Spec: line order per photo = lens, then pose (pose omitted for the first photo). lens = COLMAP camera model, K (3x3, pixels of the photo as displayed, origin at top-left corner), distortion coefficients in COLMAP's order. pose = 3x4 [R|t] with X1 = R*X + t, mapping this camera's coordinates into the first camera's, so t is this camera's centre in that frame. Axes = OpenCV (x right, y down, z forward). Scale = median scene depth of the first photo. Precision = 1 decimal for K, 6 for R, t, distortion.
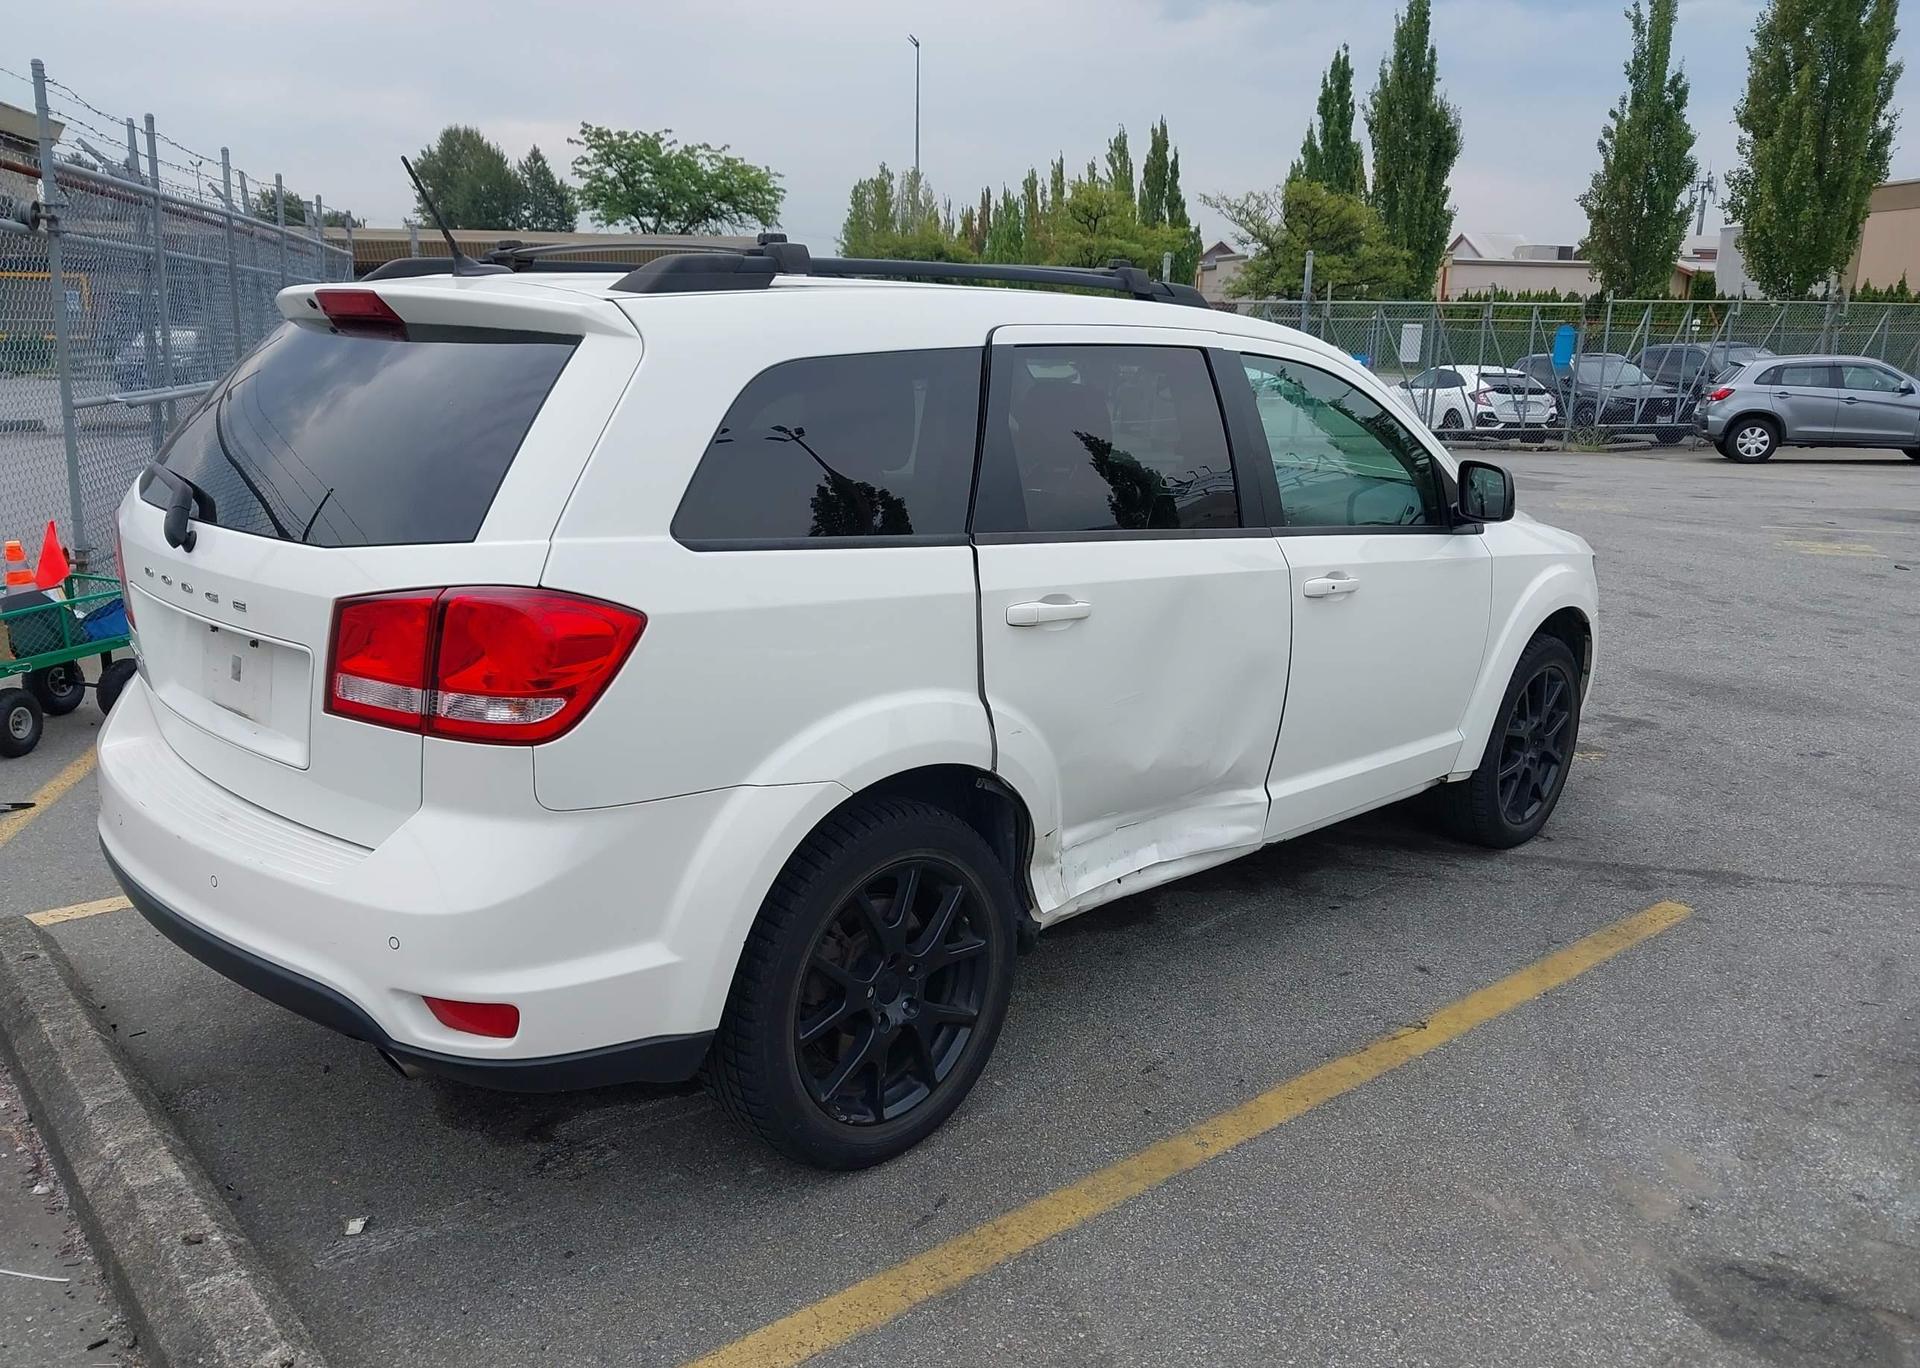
lens RADIAL K [[1532.7, 0, 960.0], [0, 1532.7, 684.0], [0, 0, 1]] dist [-0.014494, 0.014866]
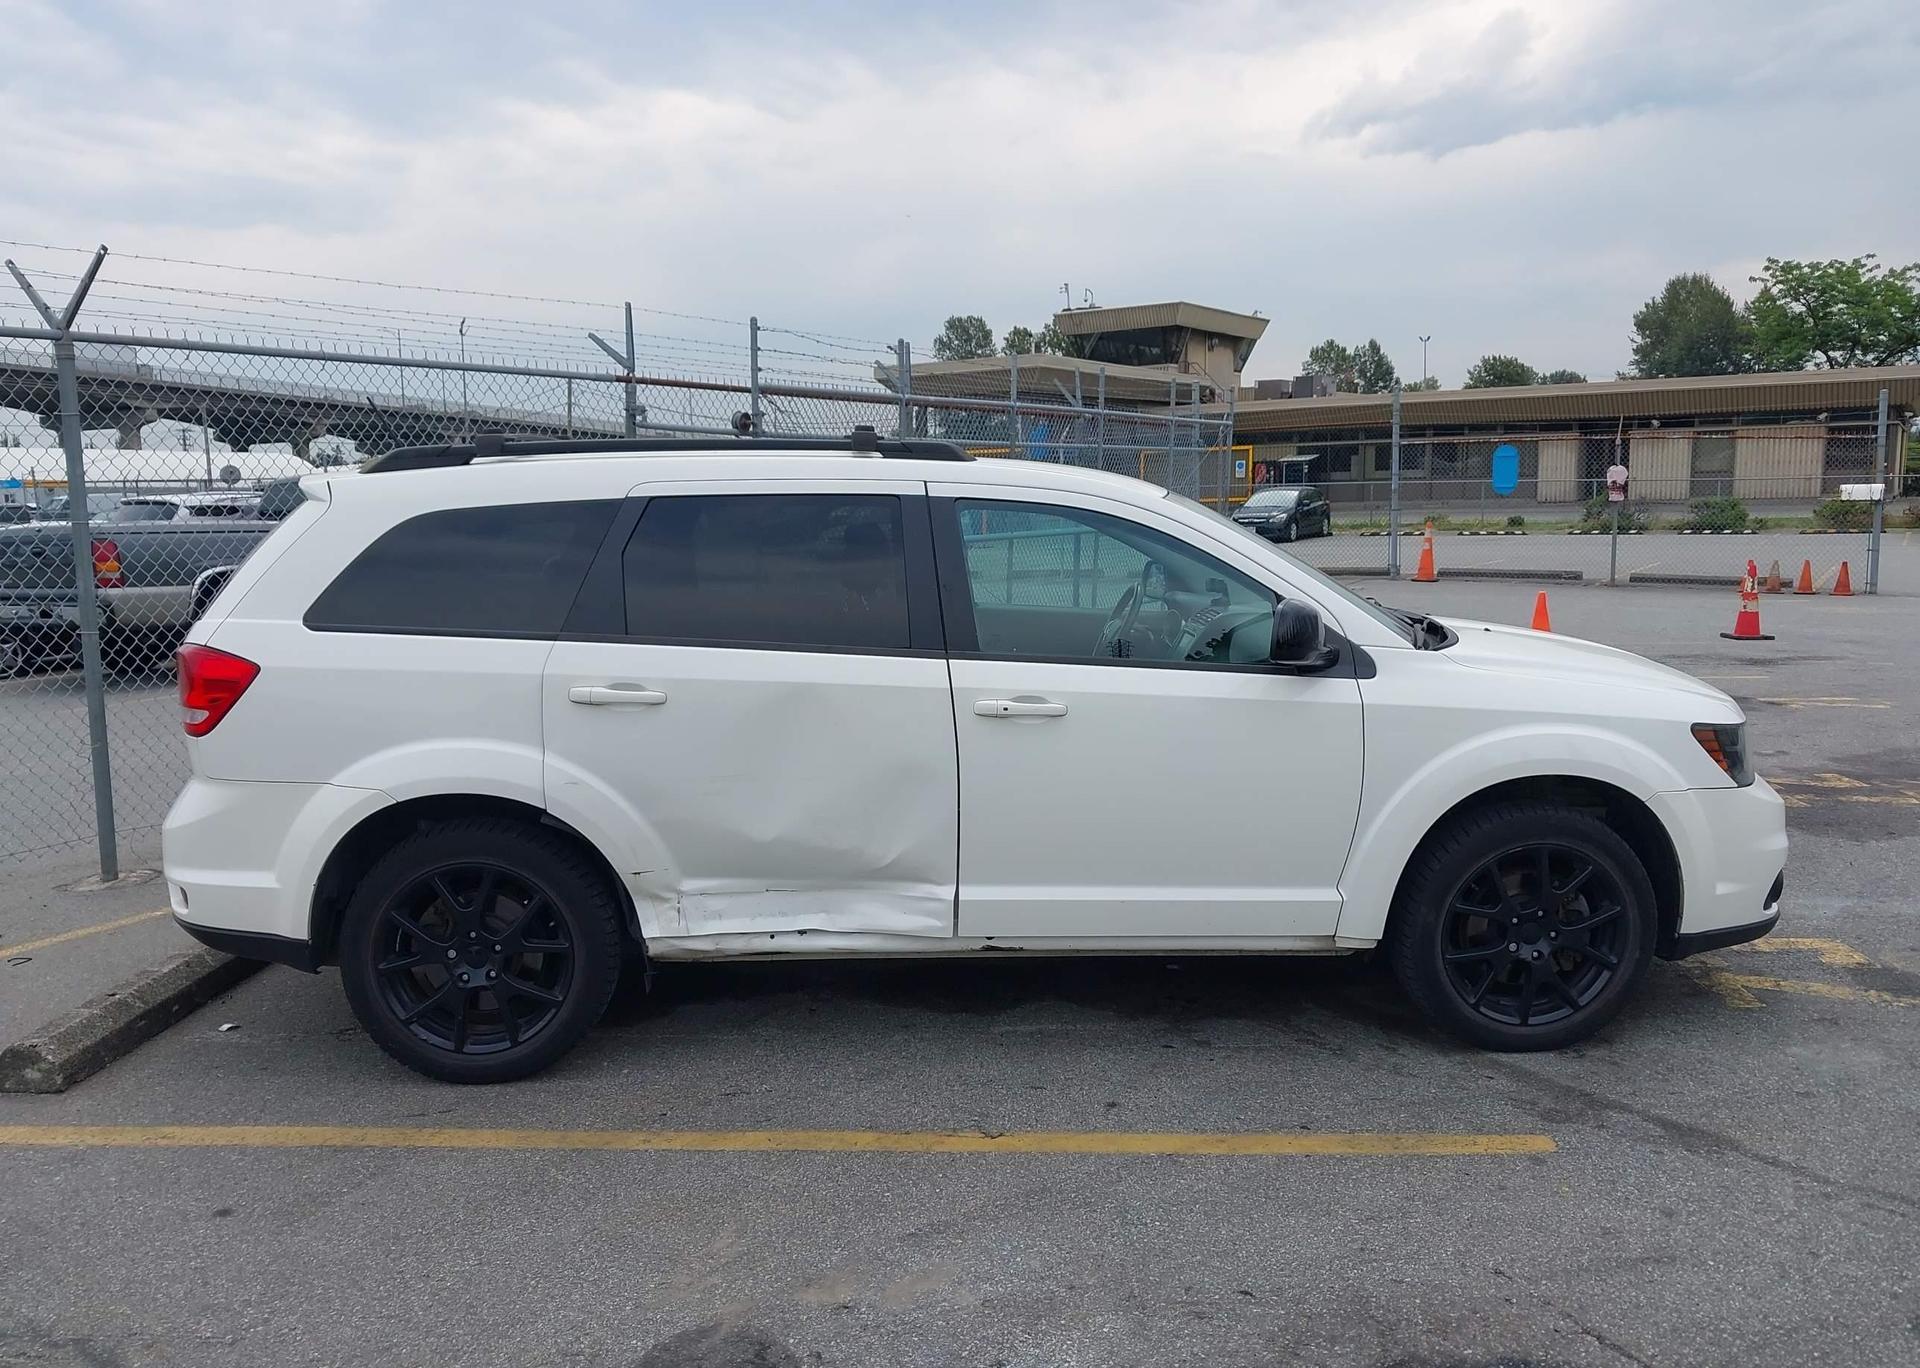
lens RADIAL K [[1534.4, 0, 968.0], [0, 1534.4, 659.3], [0, 0, 1]] dist [0.045497, -0.087610]
pose [[0.731156, 0.043681, -0.680811, 0.850008], [-0.120678, 0.990492, -0.066051, -0.020074], [0.671452, 0.130452, 0.729475, 0.168245]]
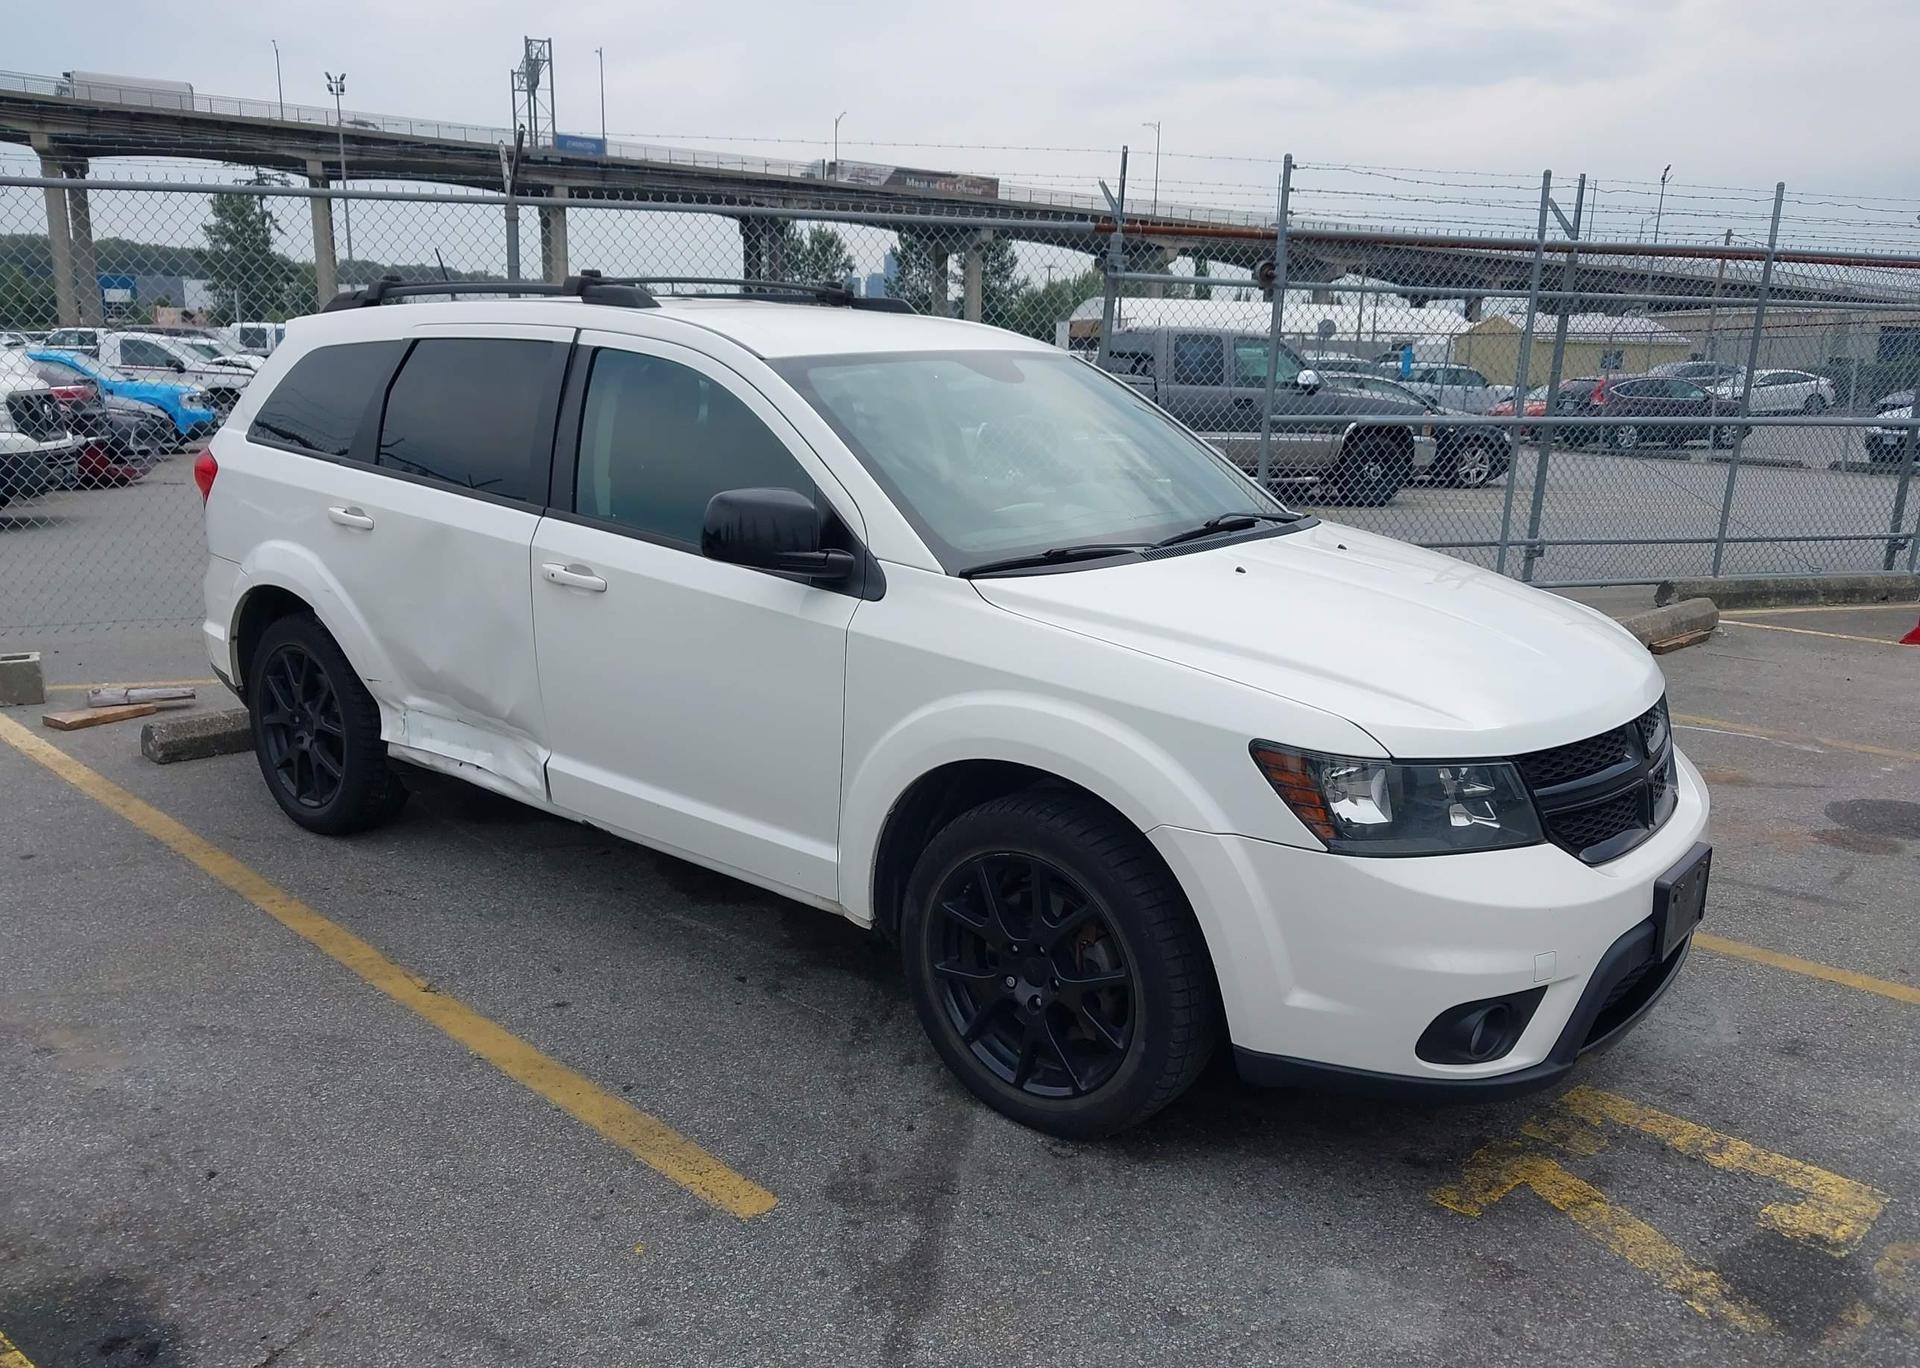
lens RADIAL K [[1557.9, 0, 960.0], [0, 1557.9, 684.0], [0, 0, 1]] dist [-0.008283, 0.005055]
pose [[0.077230, 0.193511, -0.978054, 1.147166], [-0.238616, 0.956062, 0.170318, -0.208397], [0.968038, 0.220225, 0.120011, 1.022437]]
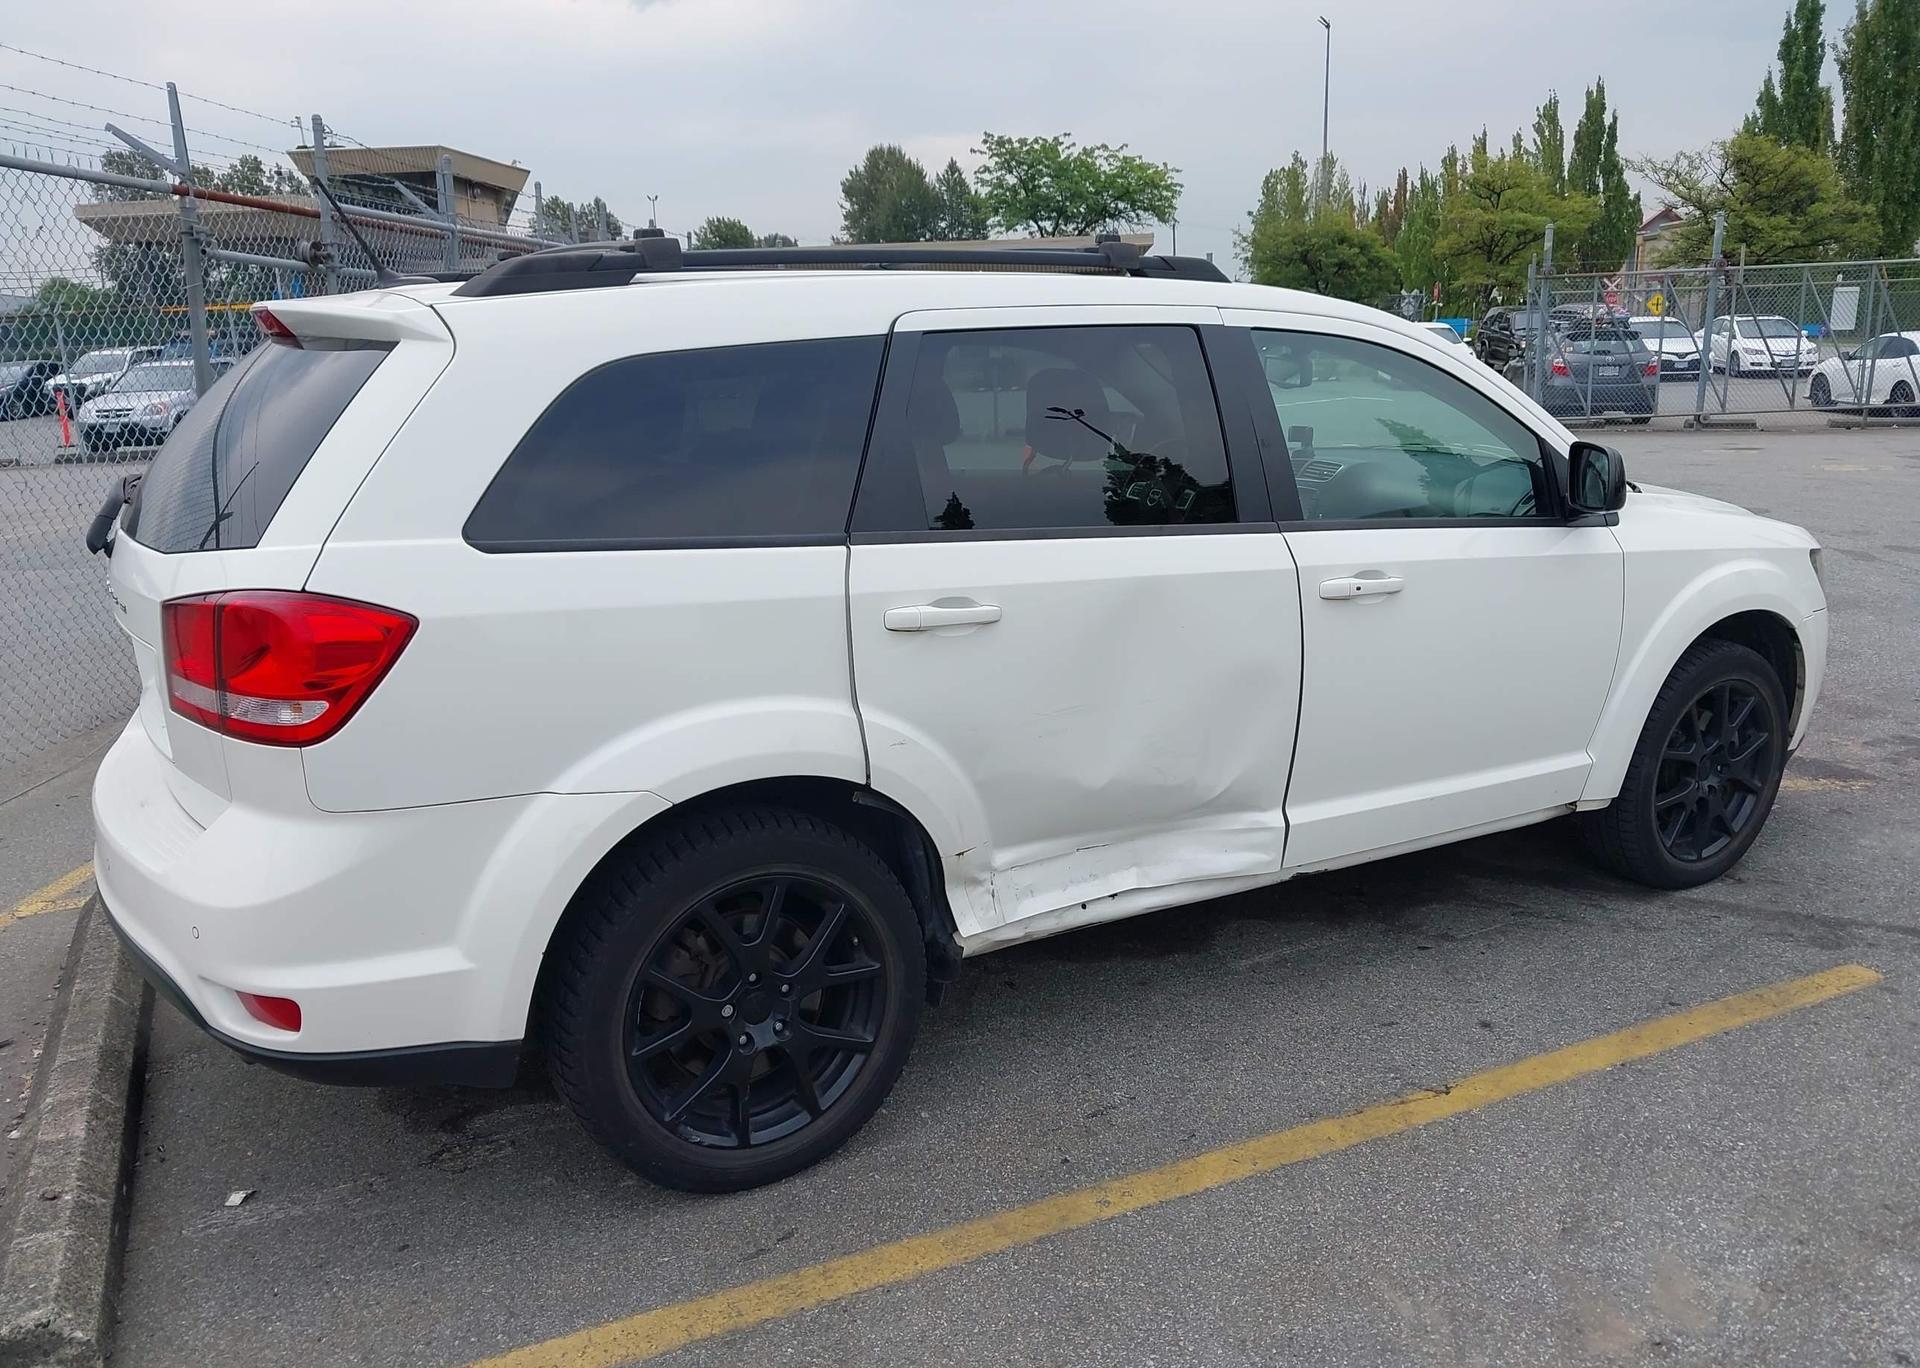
lens RADIAL K [[1532.7, 0, 960.0], [0, 1532.7, 684.0], [0, 0, 1]] dist [-0.014494, 0.014866]
pose [[0.964584, 0.015507, -0.263320, 0.227158], [-0.015072, 0.999880, 0.003672, -0.006602], [0.263345, 0.000426, 0.964702, 0.074373]]
